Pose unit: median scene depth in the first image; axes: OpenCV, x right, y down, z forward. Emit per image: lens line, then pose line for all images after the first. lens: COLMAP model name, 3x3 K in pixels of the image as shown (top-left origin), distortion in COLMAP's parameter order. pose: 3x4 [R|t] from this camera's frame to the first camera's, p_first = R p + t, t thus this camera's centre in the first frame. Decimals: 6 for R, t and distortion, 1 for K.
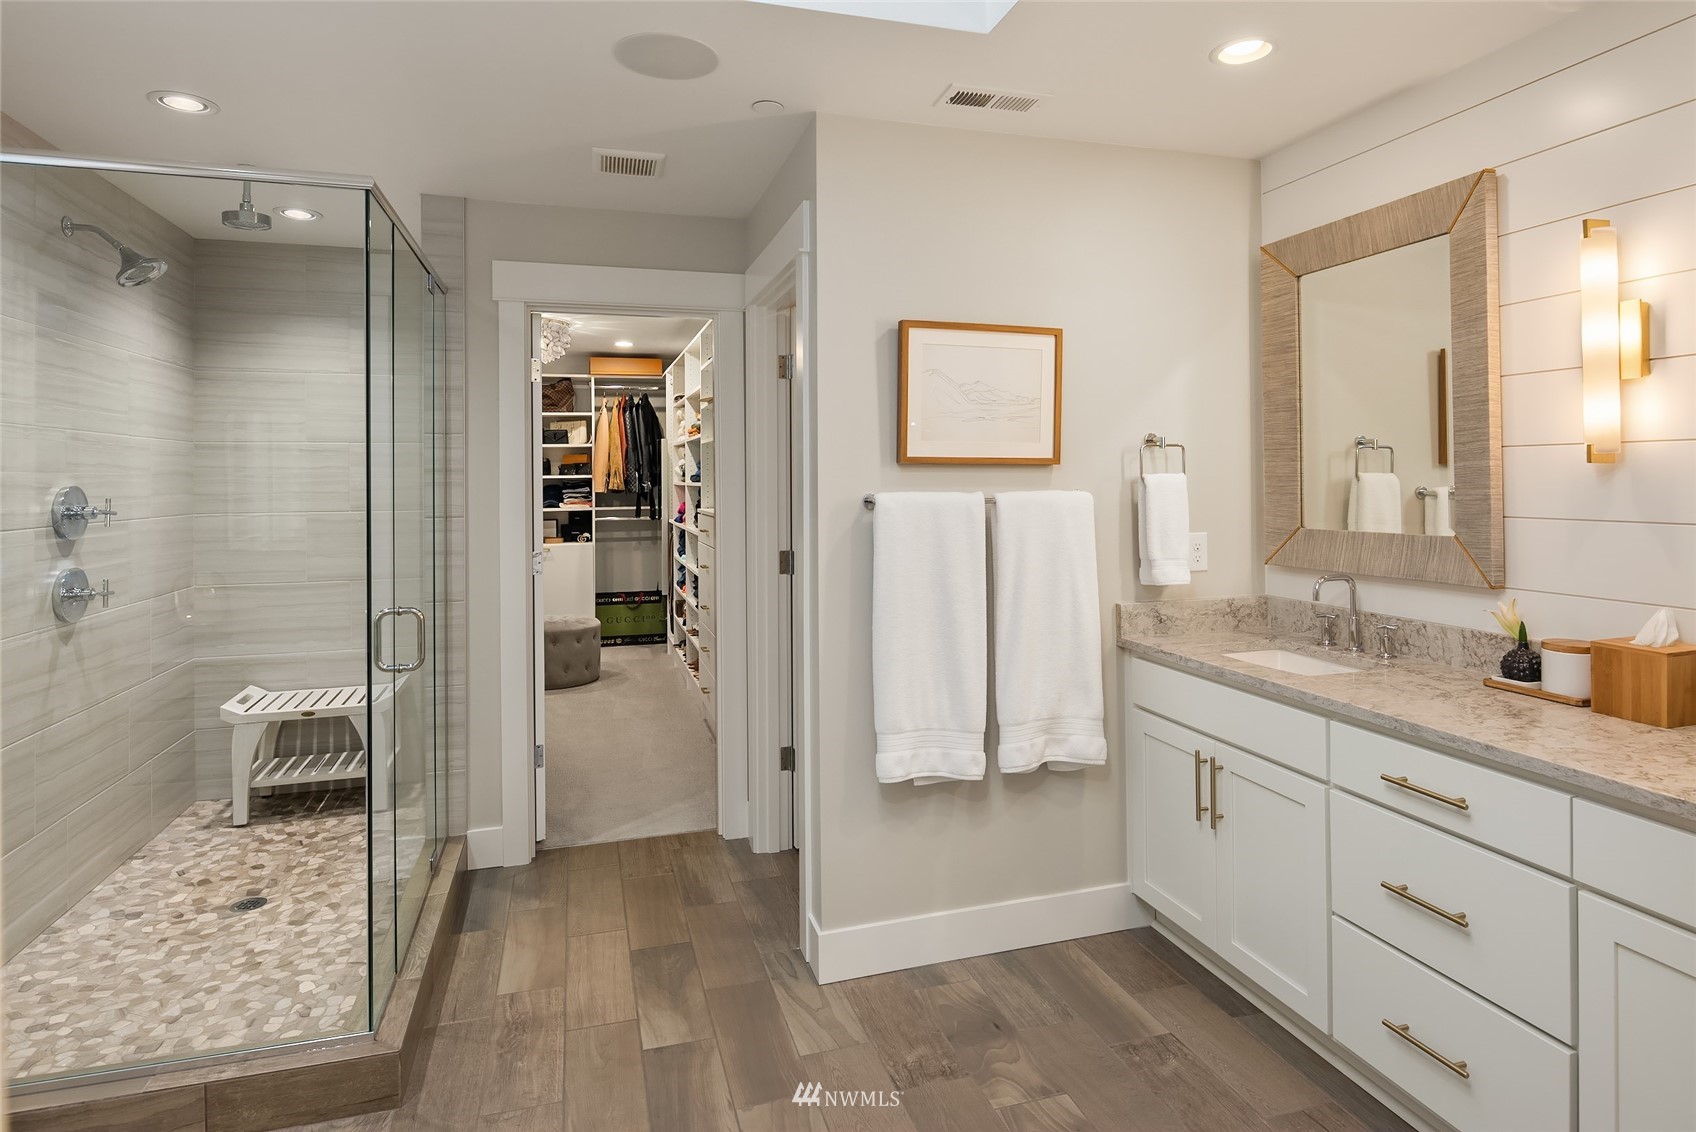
lens RADIAL K [[920.2, 0, 862.1], [0, 920.2, 468.2], [0, 0, 1]] dist [-0.002661, -0.004209]
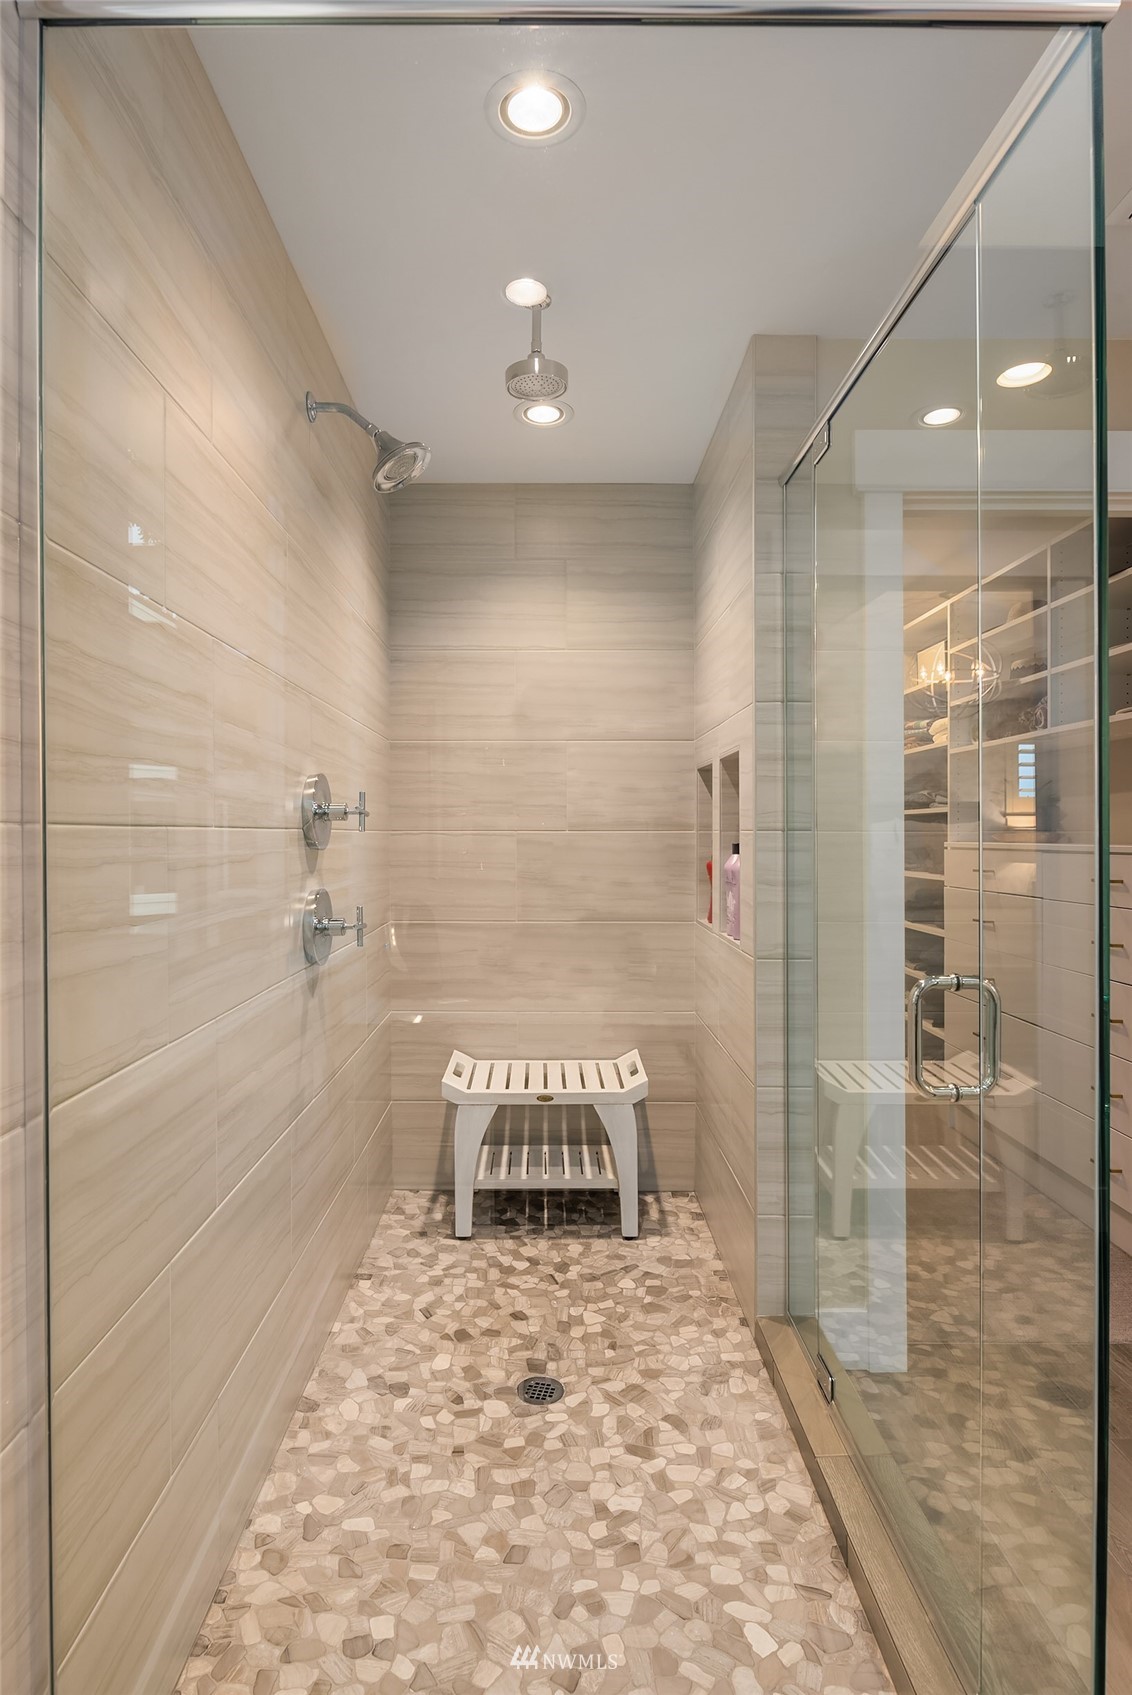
lens RADIAL K [[919.6, 0, 560.4], [0, 919.6, 844.1], [0, 0, 1]] dist [-0.002661, -0.004209]
pose [[0.959022, 0.013773, -0.282998, -0.462614], [-0.007633, 0.999711, 0.022788, 0.054320], [0.283230, -0.019694, 0.958850, 0.354791]]
